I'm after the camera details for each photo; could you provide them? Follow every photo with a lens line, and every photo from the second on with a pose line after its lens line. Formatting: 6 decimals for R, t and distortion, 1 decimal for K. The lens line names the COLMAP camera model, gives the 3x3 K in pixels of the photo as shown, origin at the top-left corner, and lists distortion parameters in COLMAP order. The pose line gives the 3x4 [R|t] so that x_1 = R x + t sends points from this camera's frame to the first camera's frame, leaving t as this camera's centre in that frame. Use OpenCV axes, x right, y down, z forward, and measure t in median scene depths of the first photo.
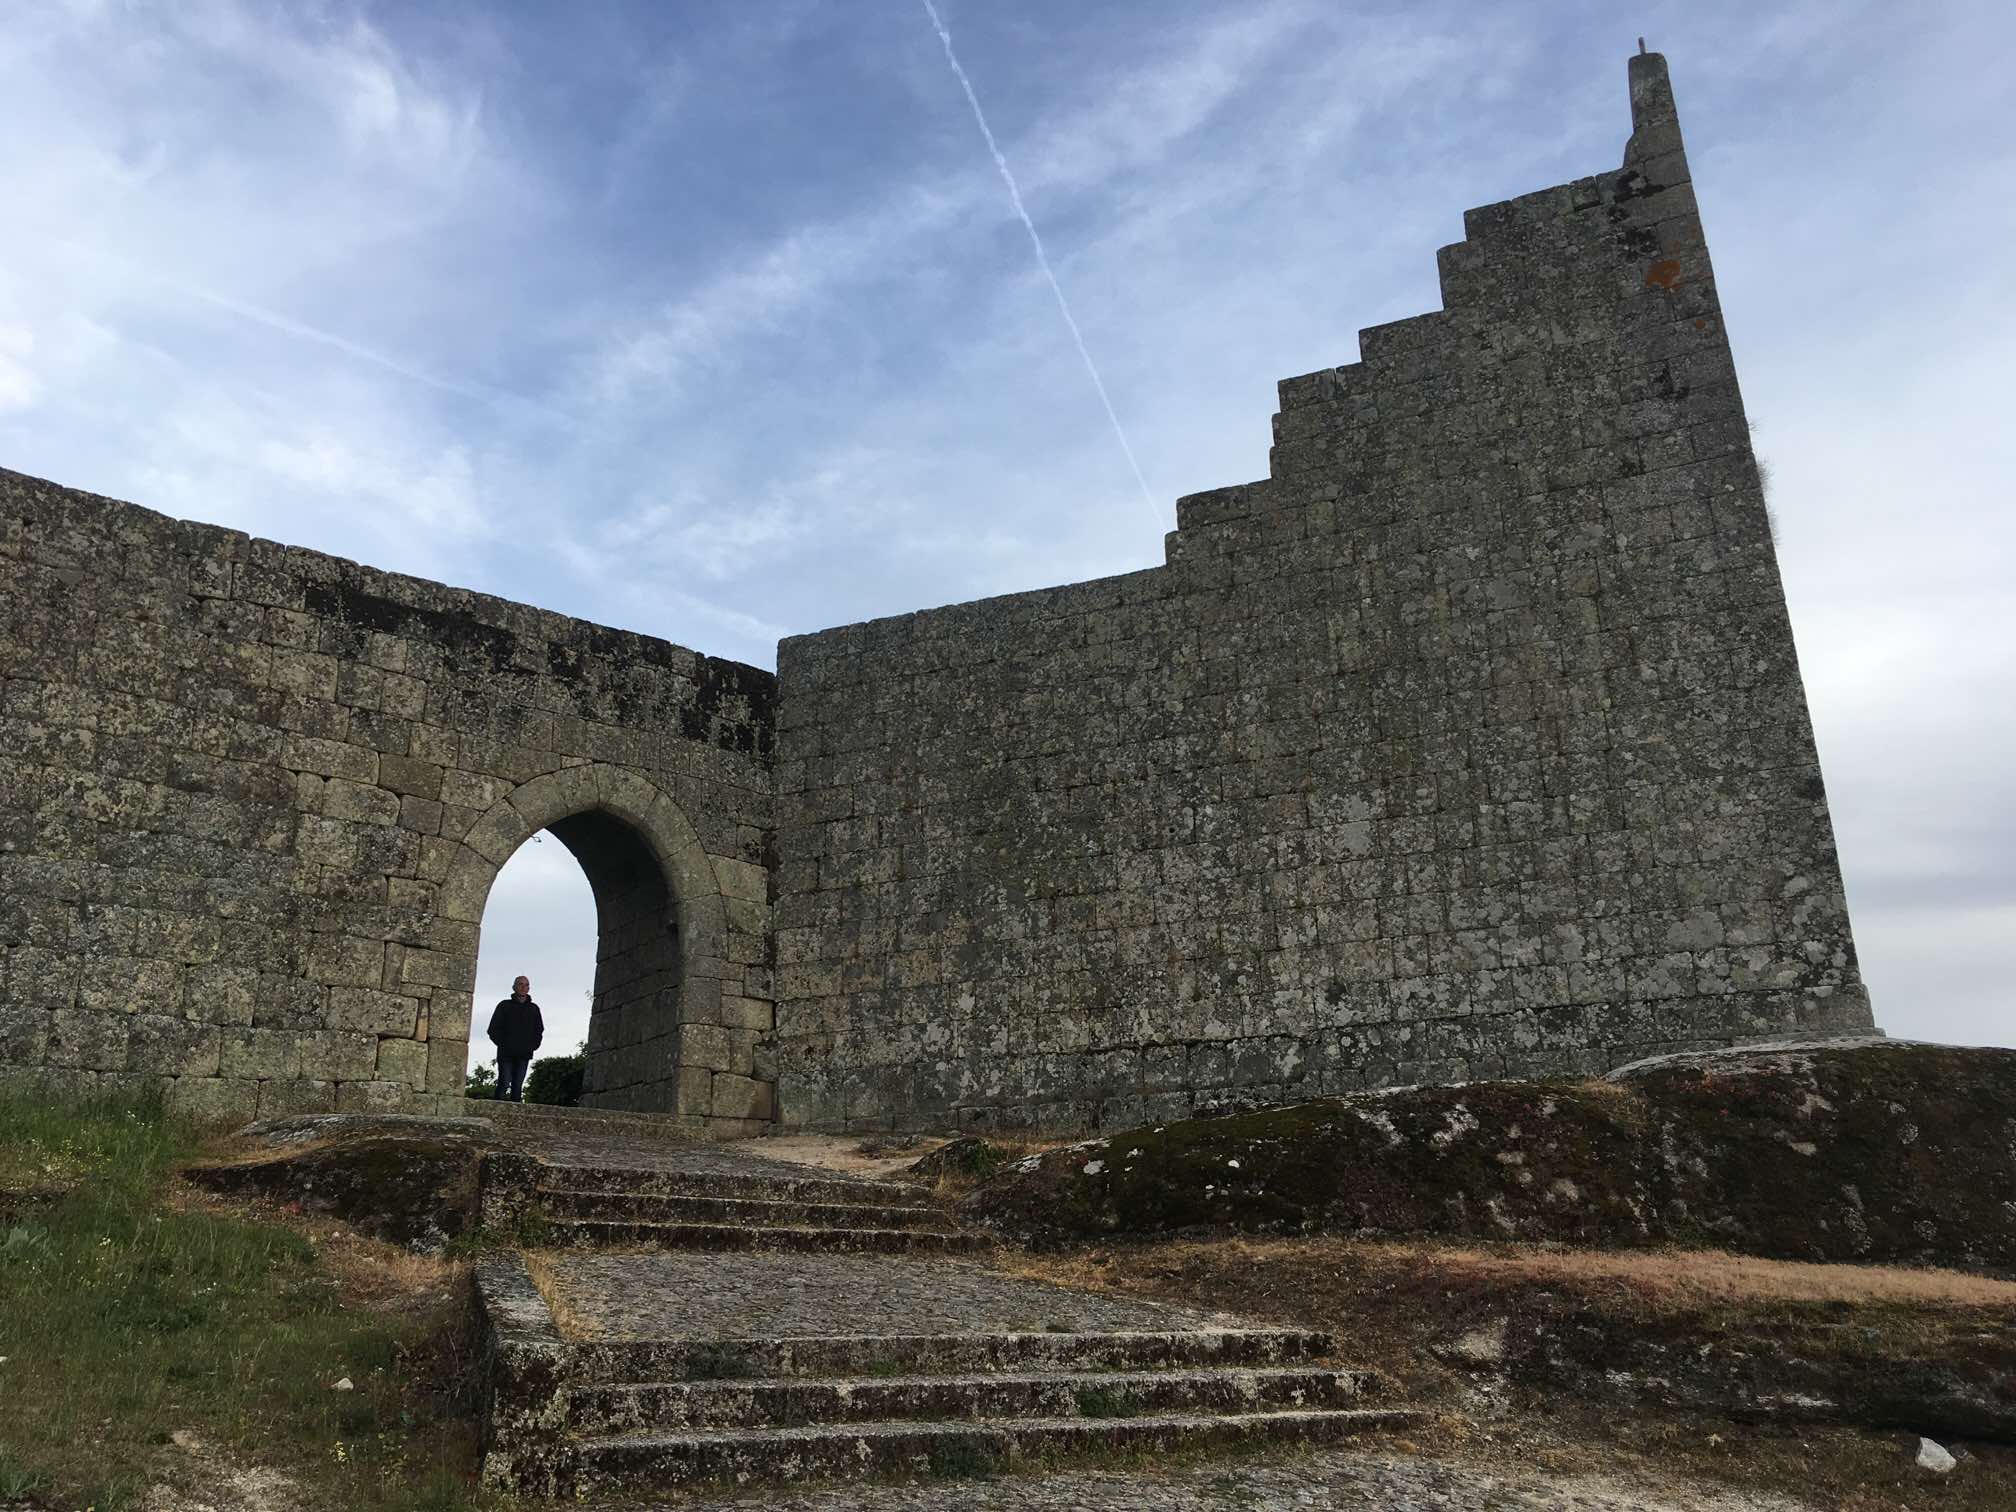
lens RADIAL K [[1715.7, 0, 1005.8], [0, 1715.7, 757.5], [0, 0, 1]] dist [0.094100, -0.040341]
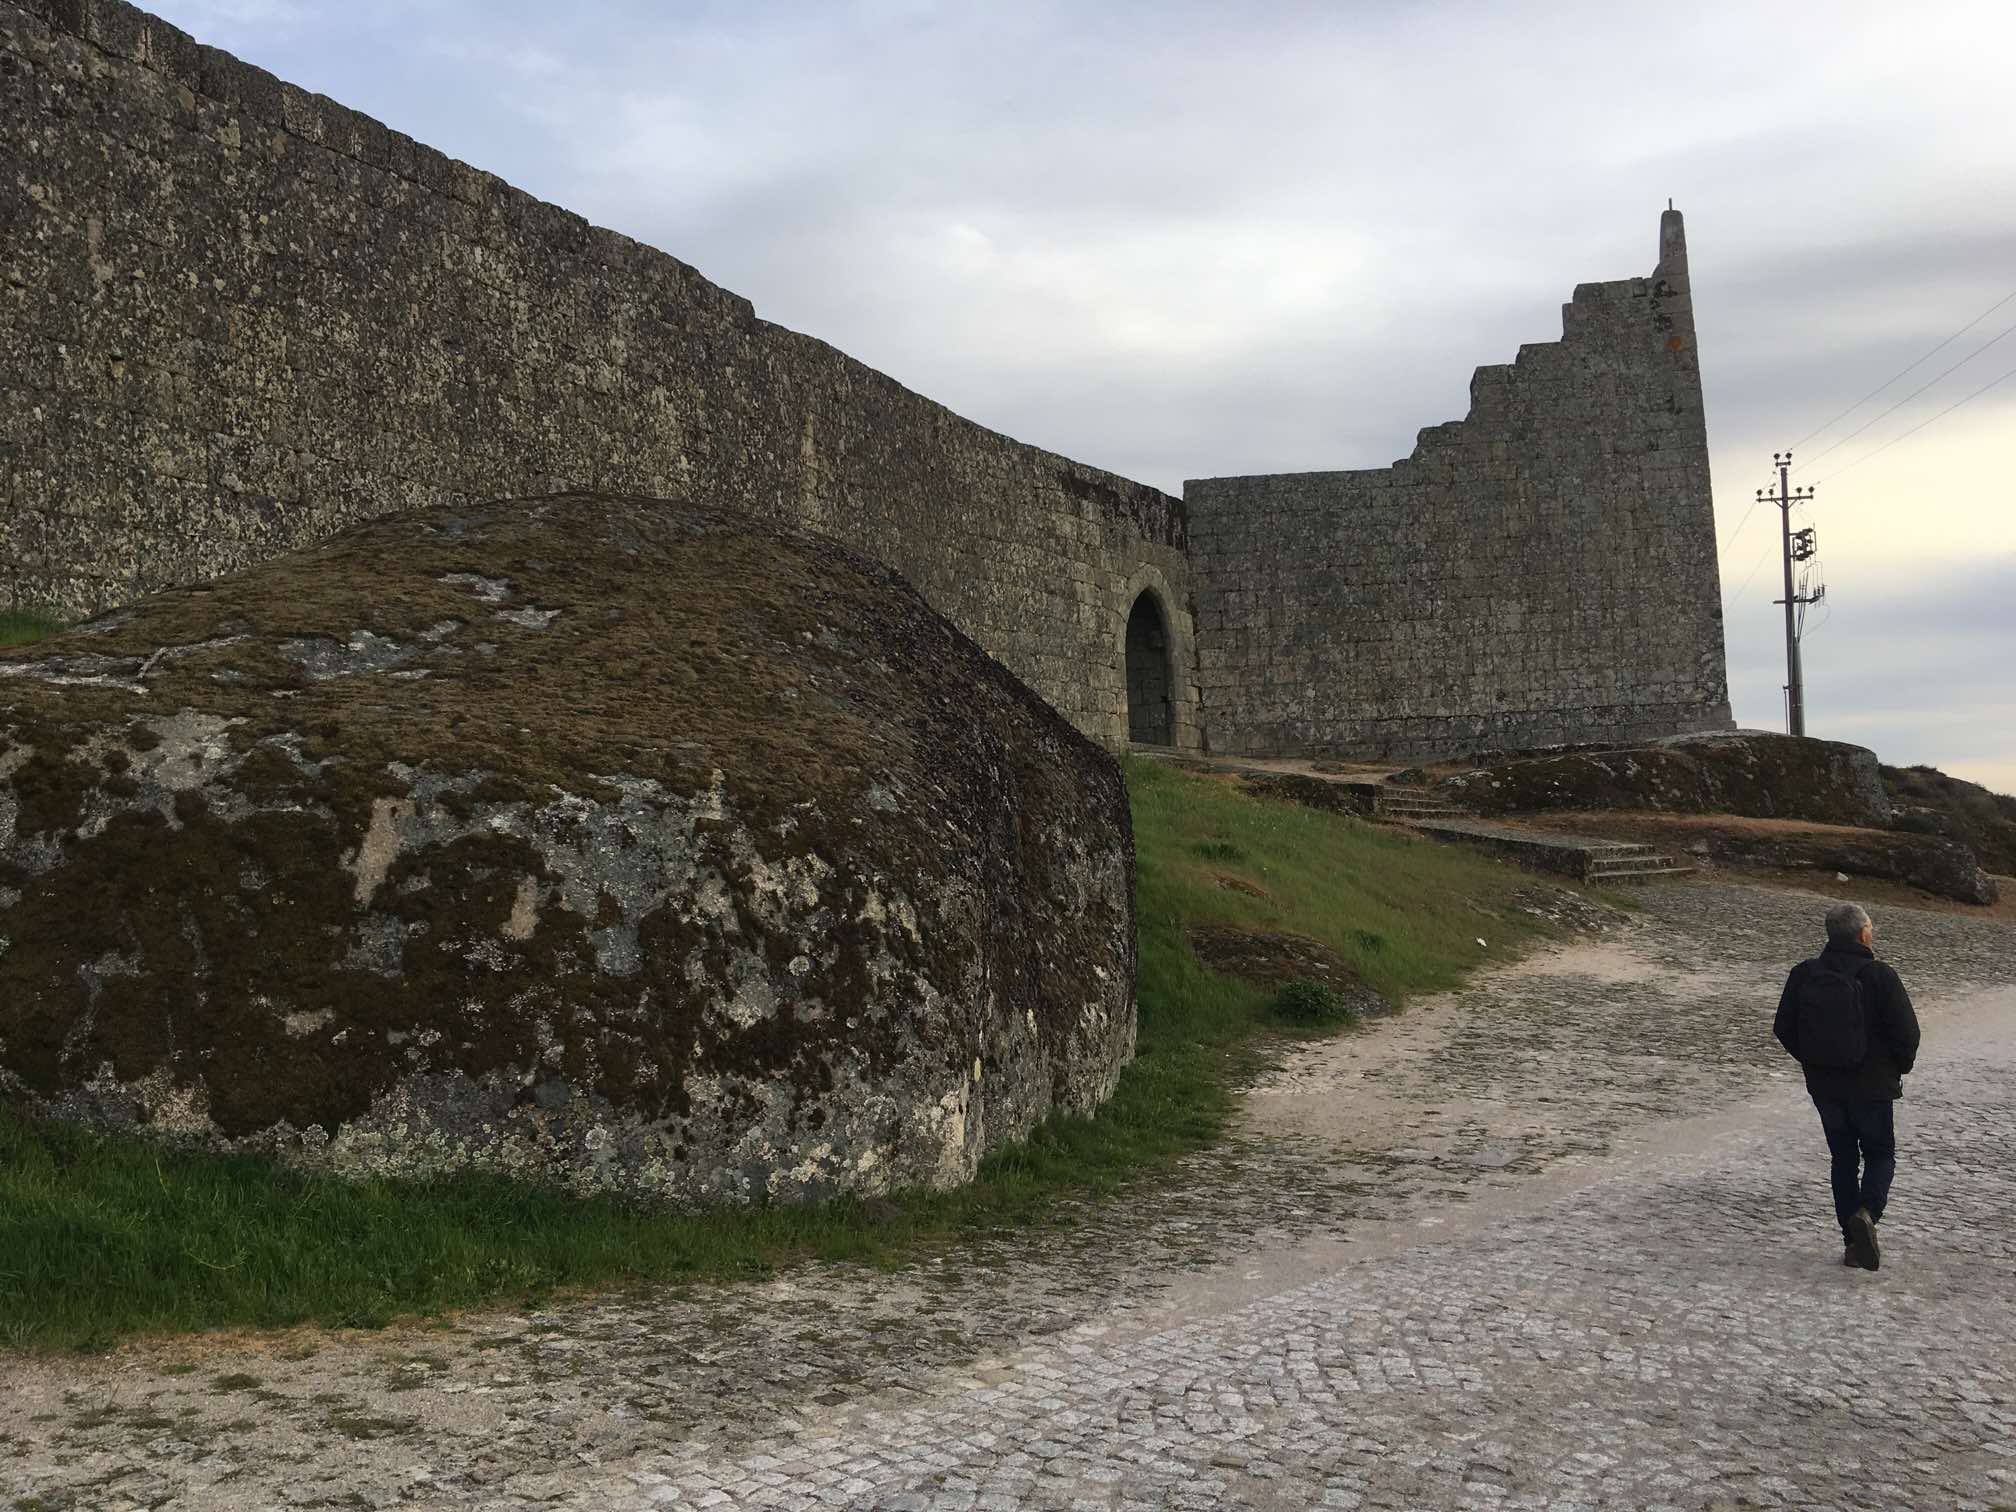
lens RADIAL K [[1715.7, 0, 1009.5], [0, 1715.7, 756.5], [0, 0, 1]] dist [0.094100, -0.040341]
pose [[0.946269, 0.004129, 0.323354, -1.020628], [-0.087617, 0.965791, 0.244071, -0.246574], [-0.311284, -0.259289, 0.914260, -0.740277]]
